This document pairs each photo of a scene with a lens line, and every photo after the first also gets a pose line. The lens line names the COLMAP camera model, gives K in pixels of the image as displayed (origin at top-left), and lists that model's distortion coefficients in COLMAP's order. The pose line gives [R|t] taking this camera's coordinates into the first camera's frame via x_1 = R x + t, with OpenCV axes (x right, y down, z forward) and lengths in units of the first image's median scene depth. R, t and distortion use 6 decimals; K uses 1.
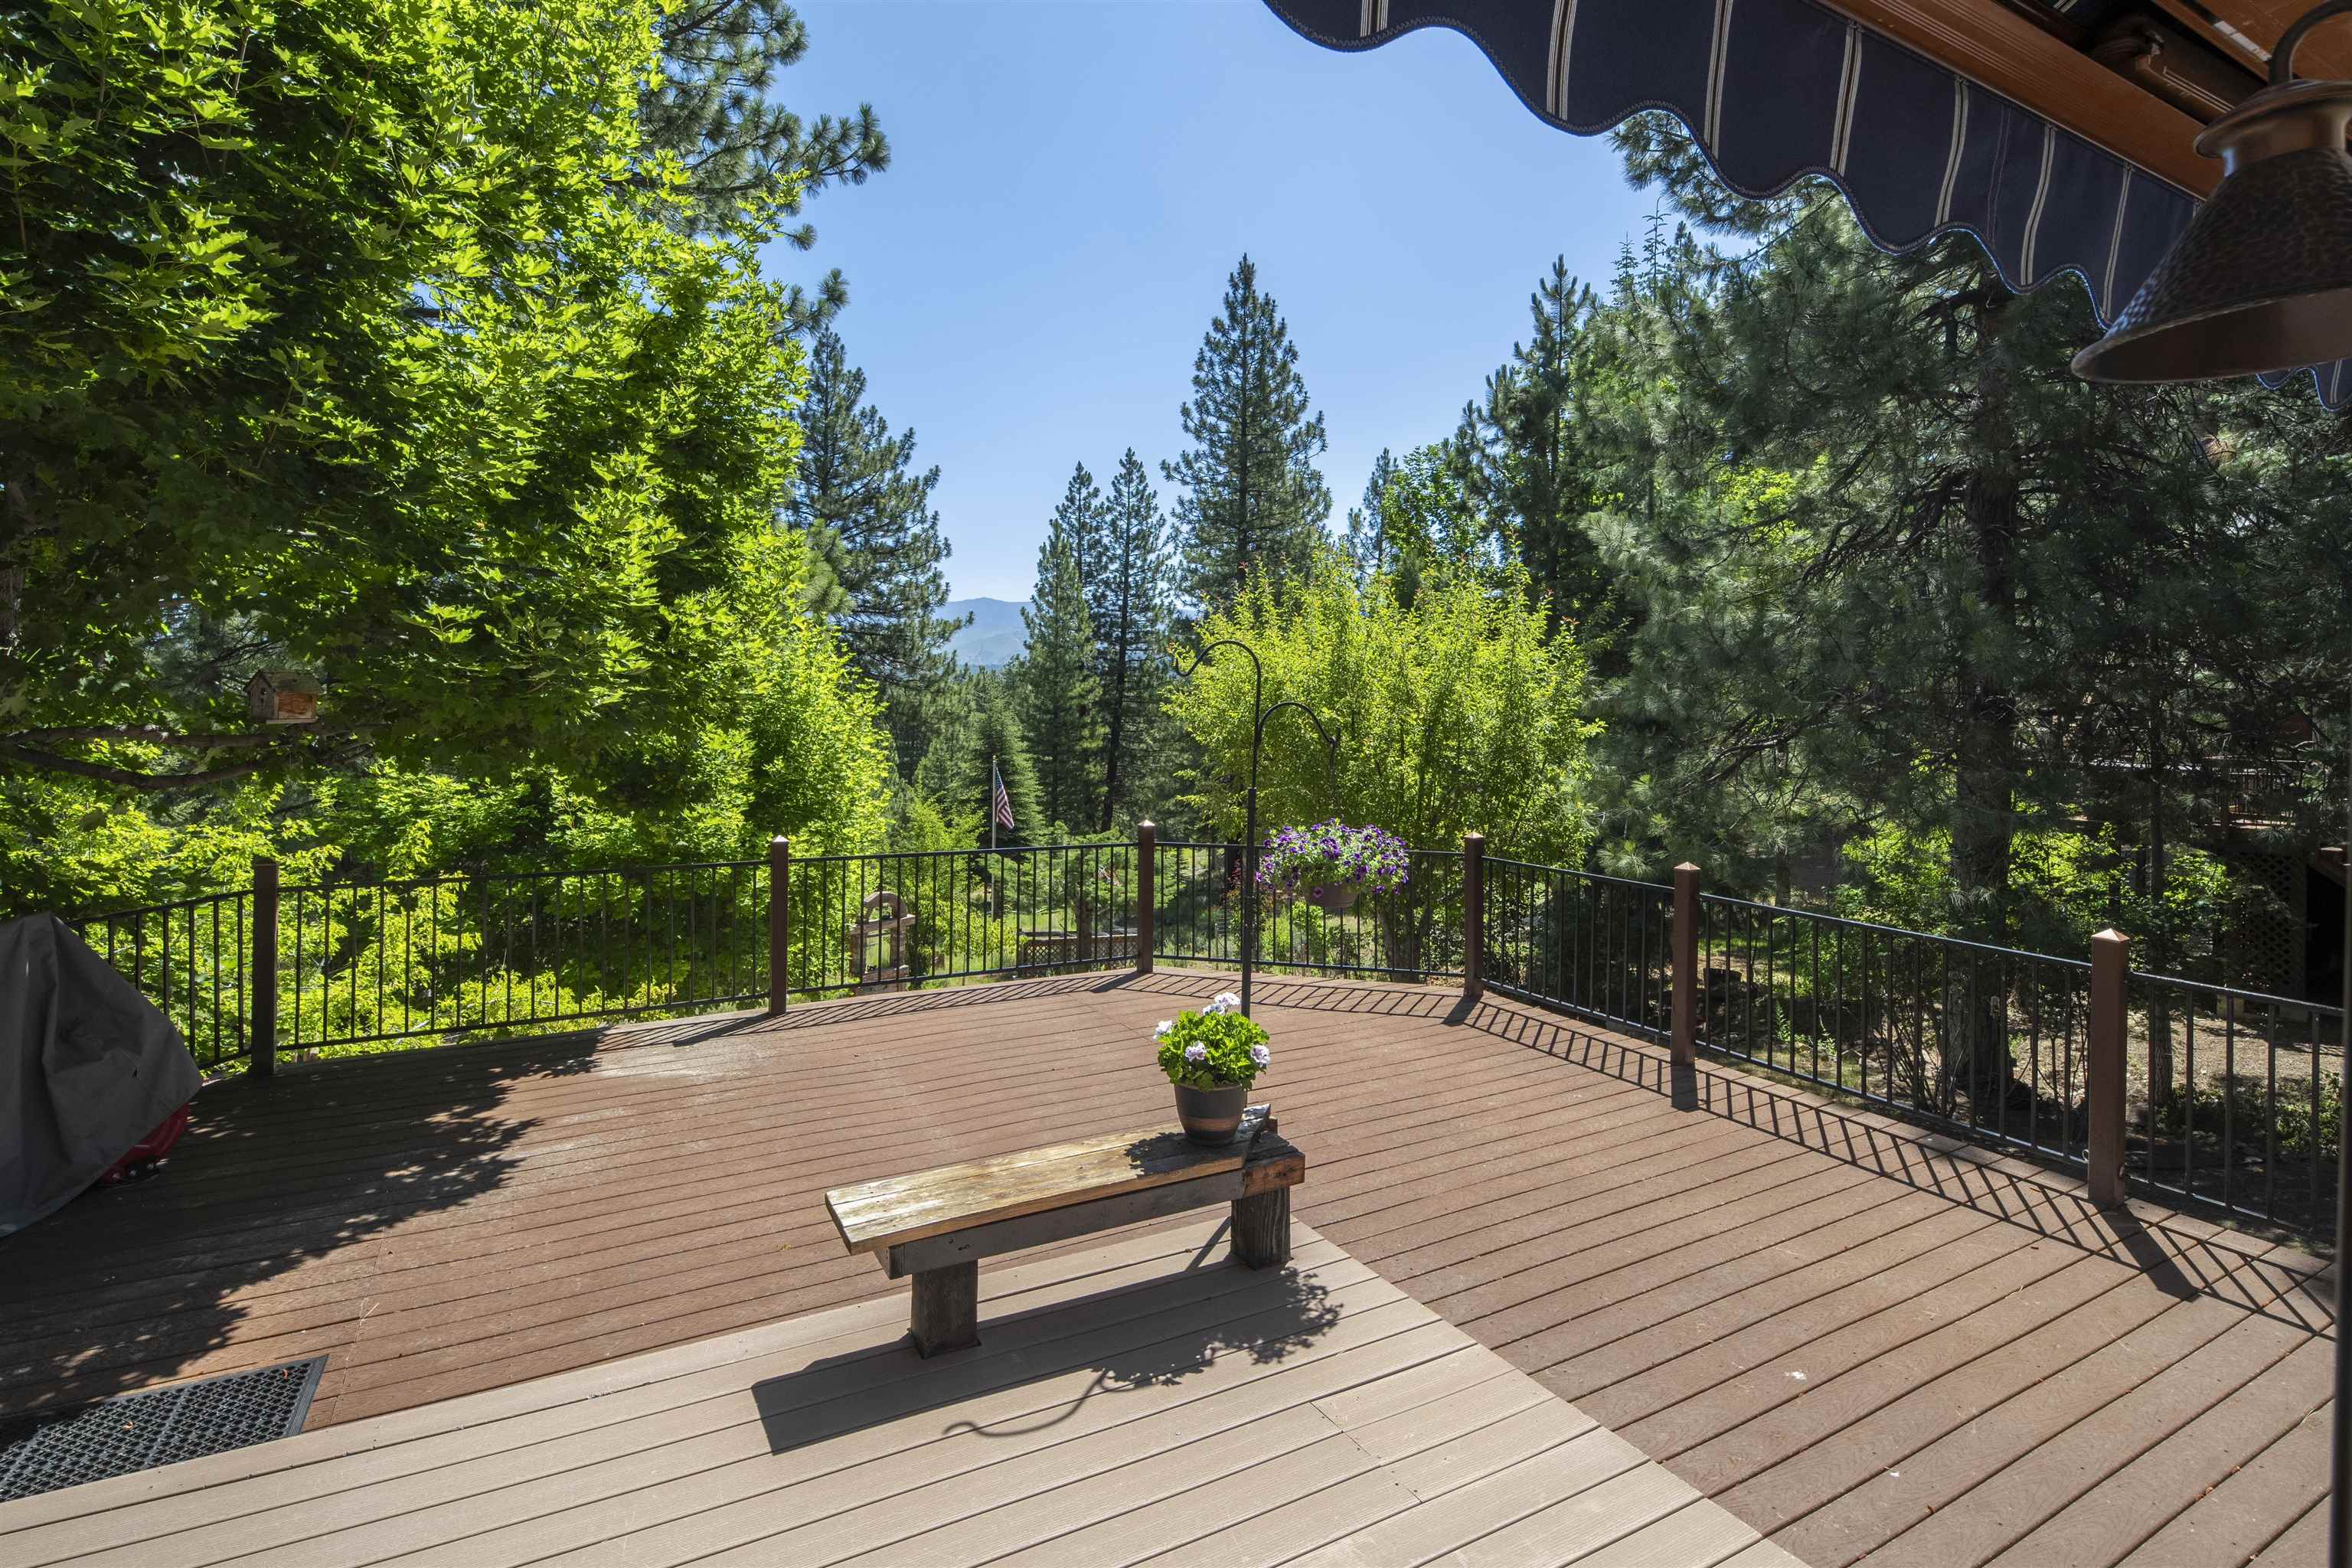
lens RADIAL K [[1139.0, 0, 1142.7], [0, 1139.0, 707.0], [0, 0, 1]] dist [-0.012585, -0.000109]
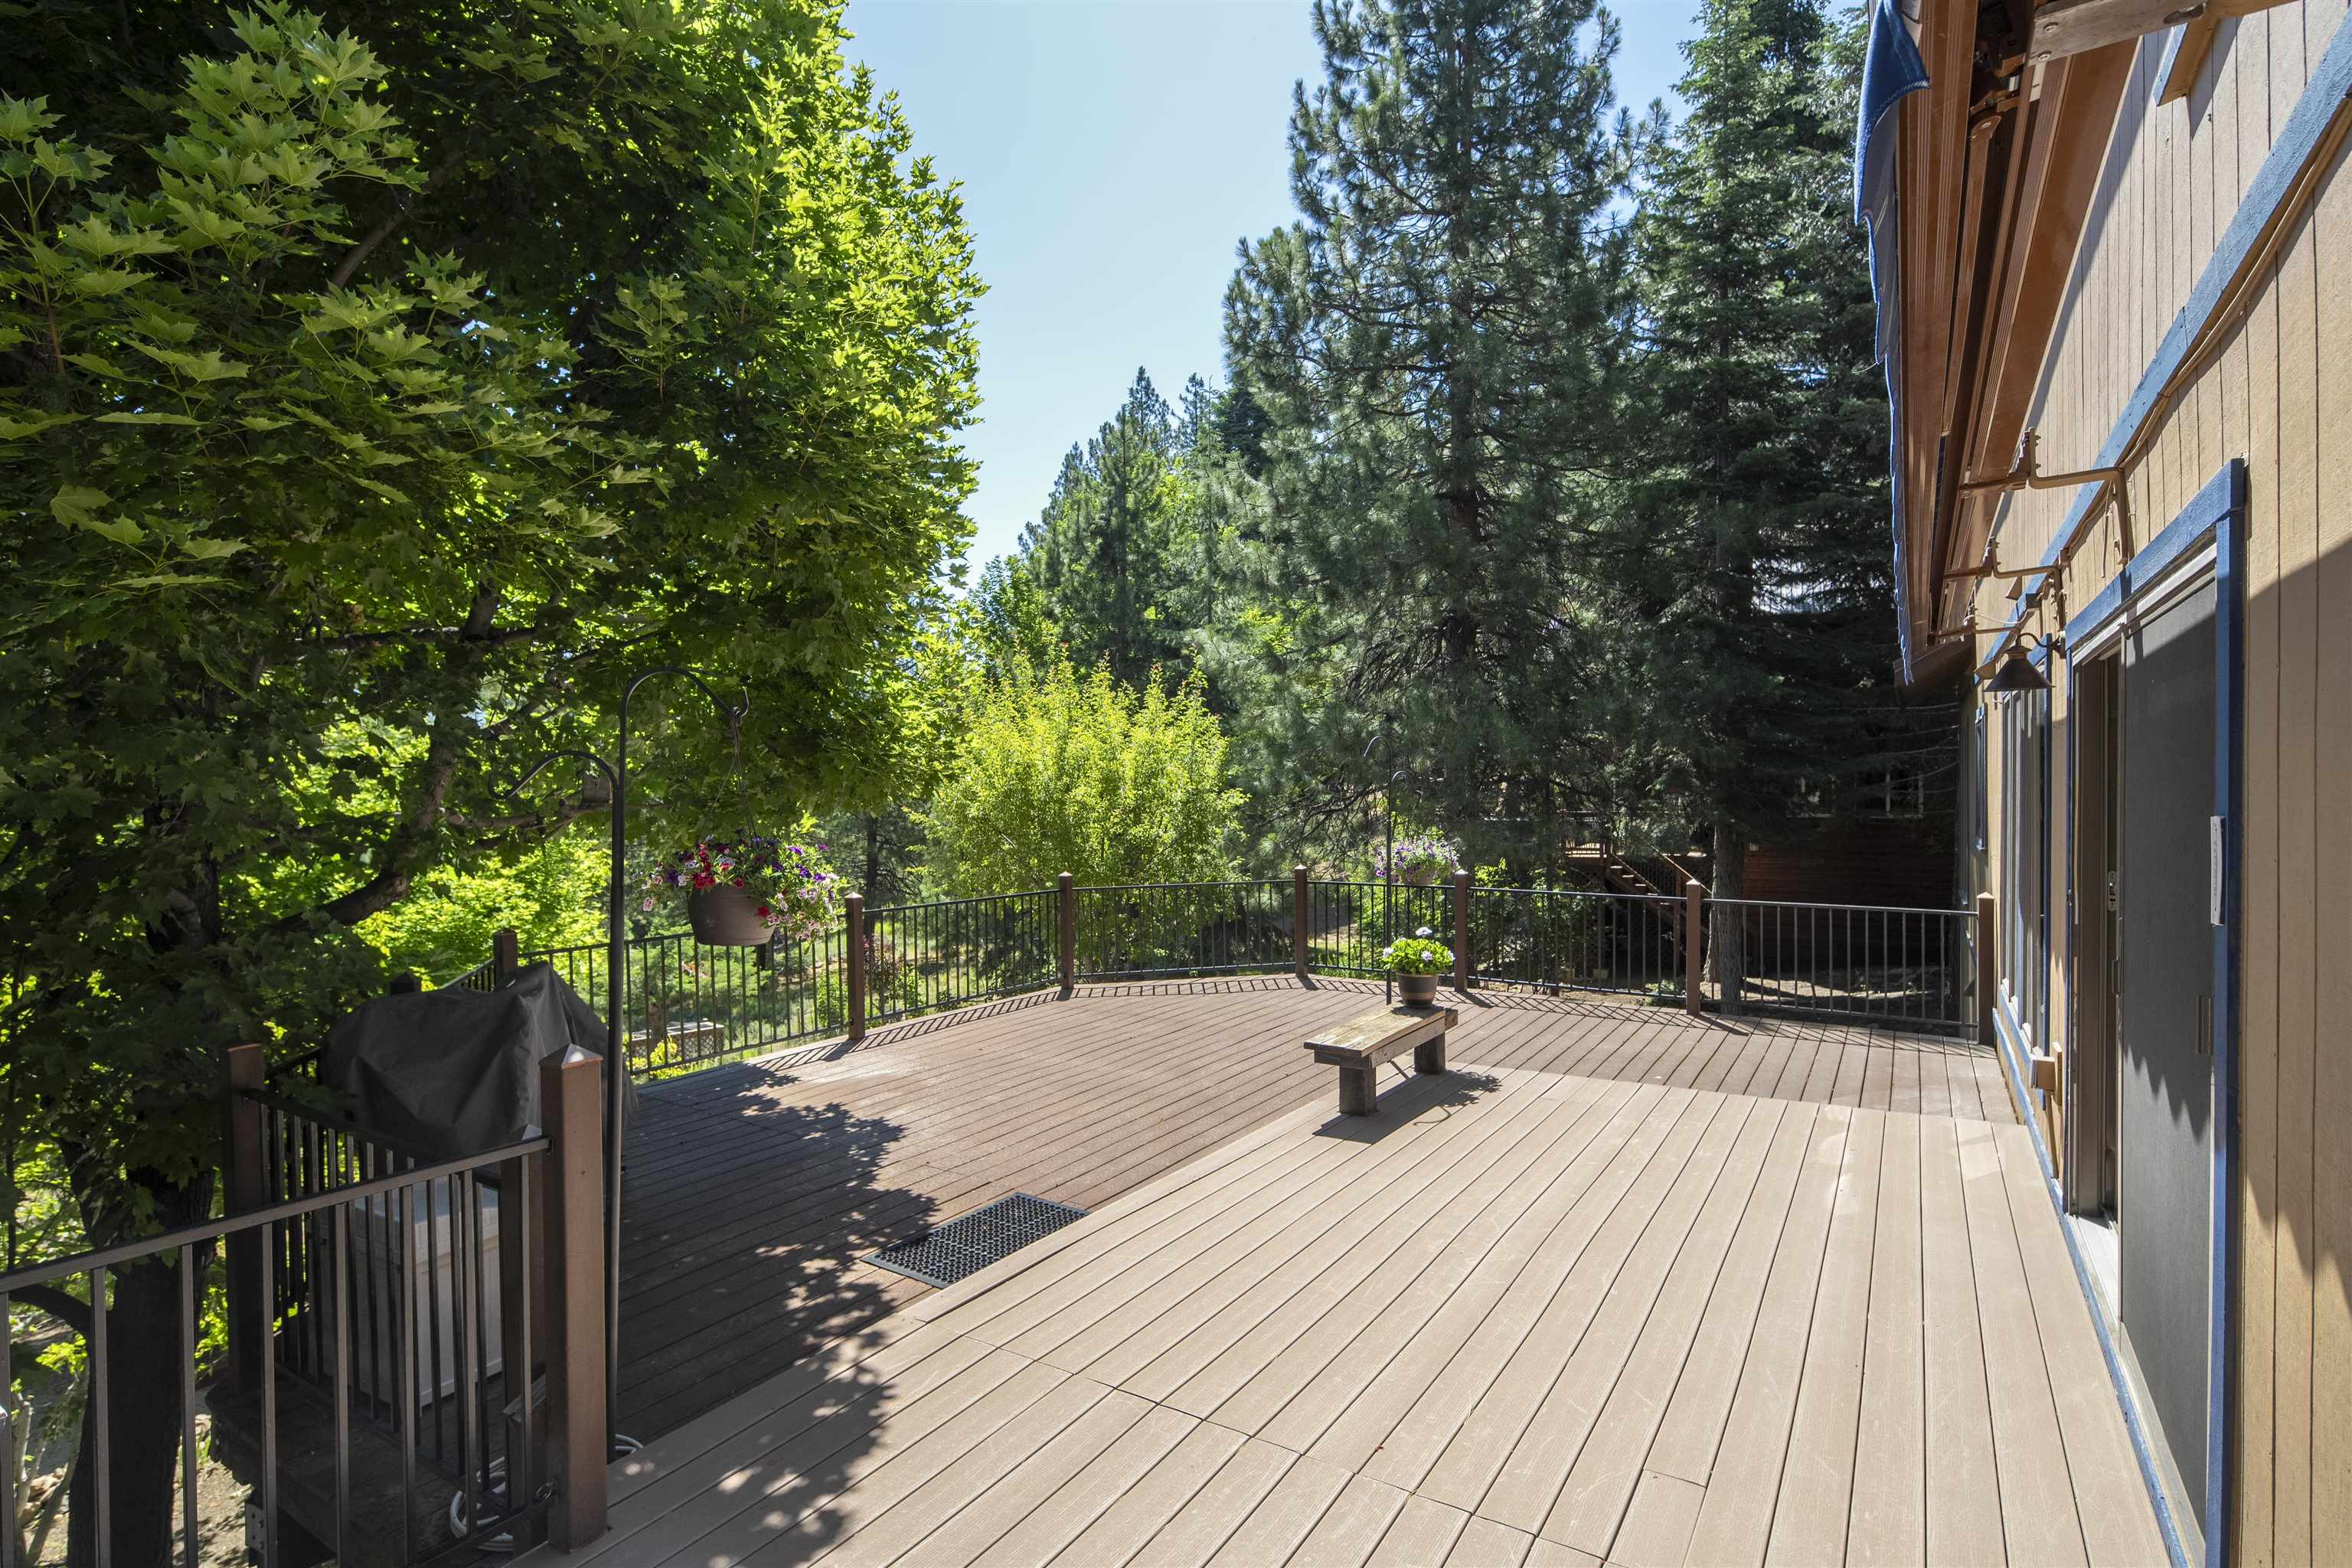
lens RADIAL K [[1139.0, 0, 1179.4], [0, 1139.0, 788.9], [0, 0, 1]] dist [-0.012585, -0.000109]
pose [[0.873805, -0.013396, 0.486091, -1.061807], [0.015618, 0.999878, -0.000519, 0.015875], [-0.486025, 0.008045, 0.873908, -0.404894]]
